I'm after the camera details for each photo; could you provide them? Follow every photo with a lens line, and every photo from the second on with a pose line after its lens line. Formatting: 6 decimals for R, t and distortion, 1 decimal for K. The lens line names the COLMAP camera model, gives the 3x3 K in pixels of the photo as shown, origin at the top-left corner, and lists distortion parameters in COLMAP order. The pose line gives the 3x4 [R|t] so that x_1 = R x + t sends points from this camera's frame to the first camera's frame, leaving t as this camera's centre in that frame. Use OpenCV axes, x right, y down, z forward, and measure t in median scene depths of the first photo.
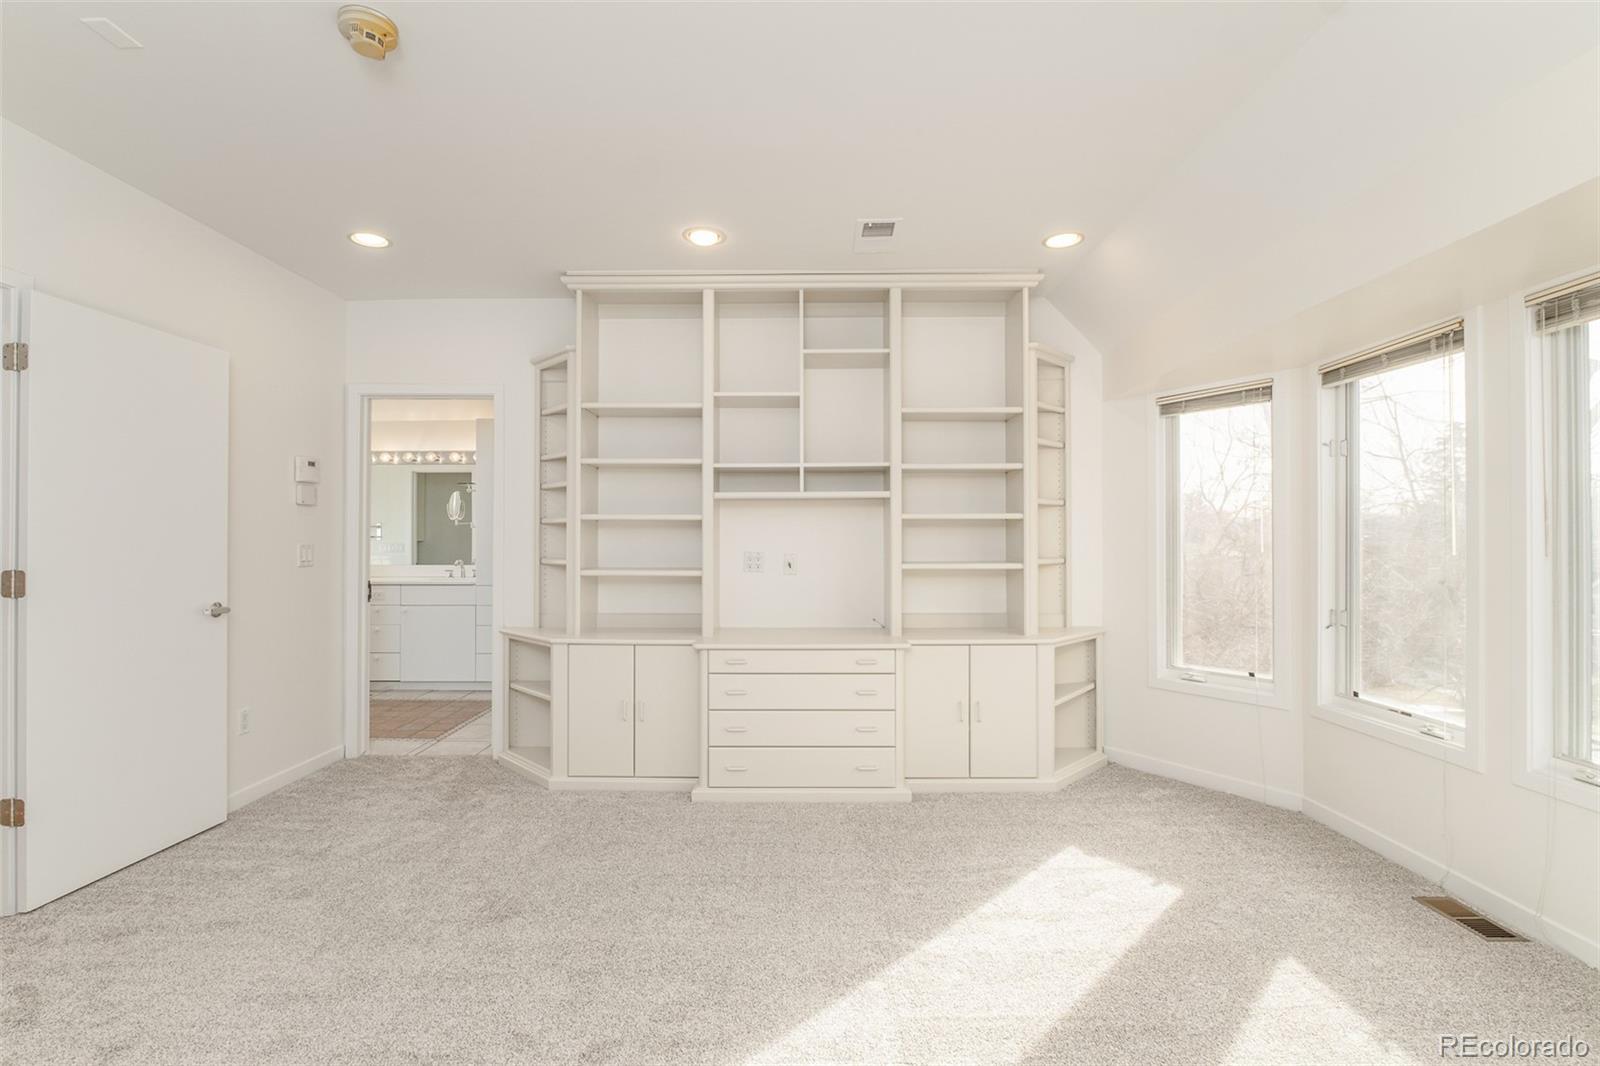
lens RADIAL K [[748.5, 0, 796.0], [0, 748.5, 536.0], [0, 0, 1]] dist [-0.003831, -0.000456]
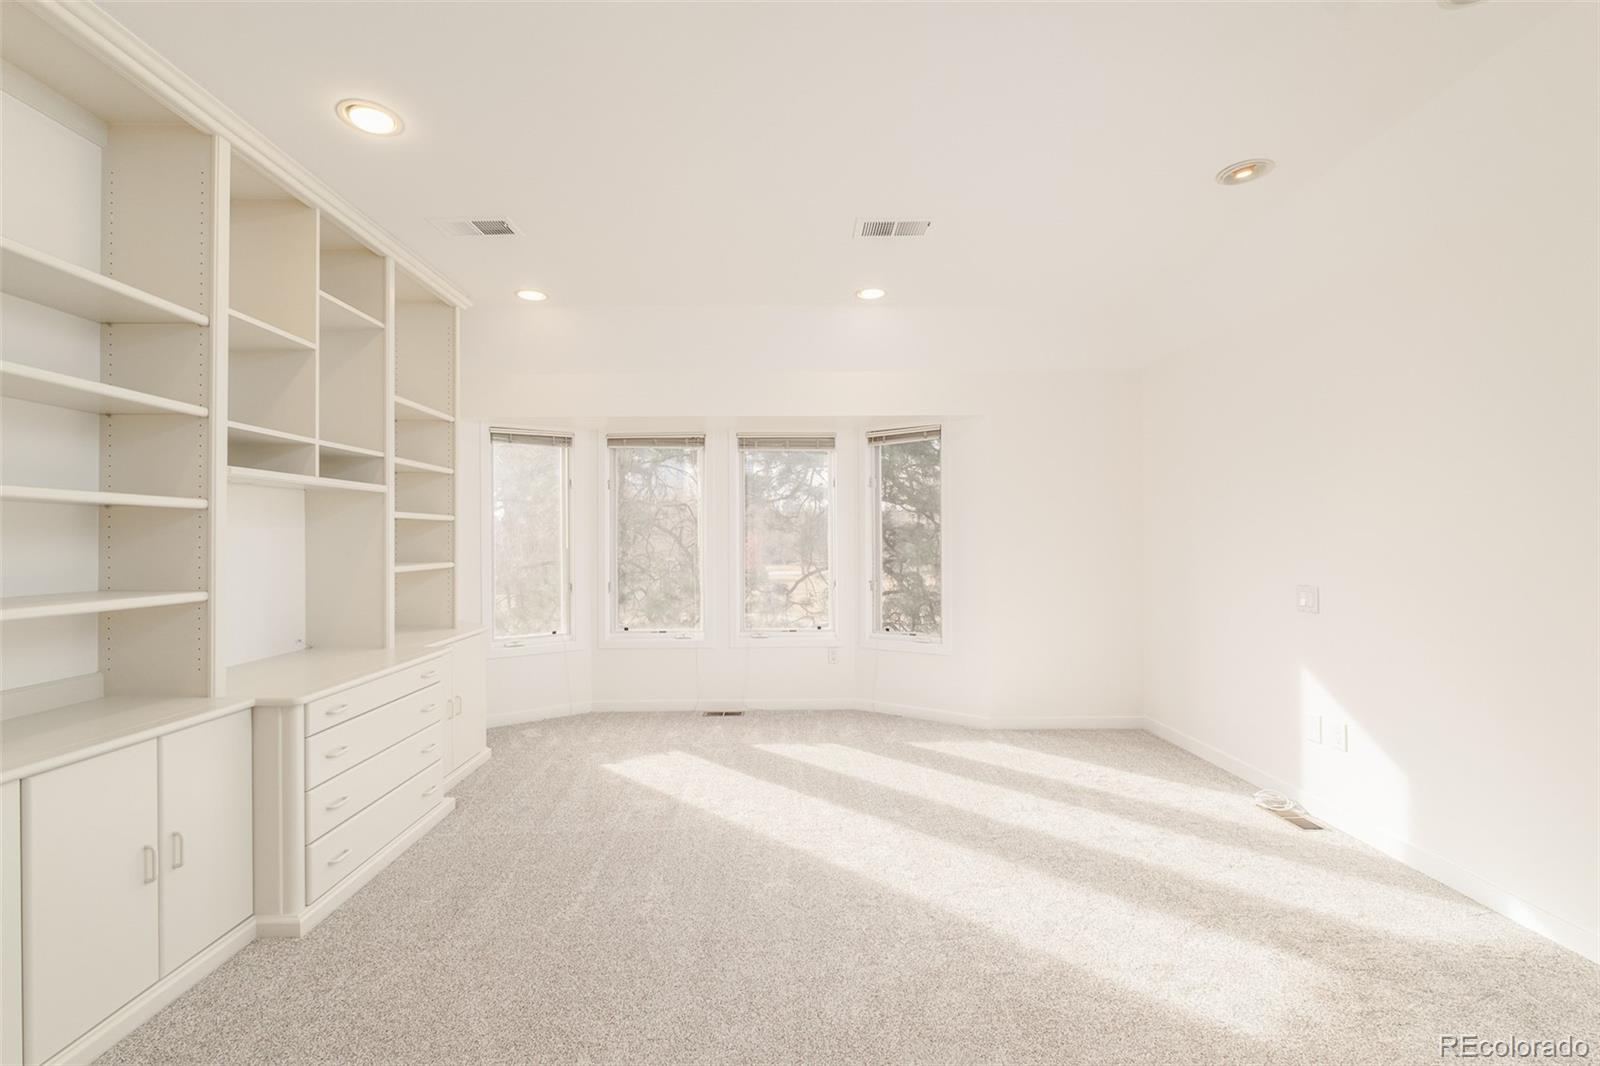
lens RADIAL K [[691.6, 0, 797.2], [0, 691.6, 535.9], [0, 0, 1]] dist [-0.004458, -0.000793]
pose [[-0.038343, 0.001049, 0.999264, -0.886423], [-0.003196, 0.999994, -0.001173, -0.001861], [-0.999260, -0.003238, -0.038339, 0.685104]]
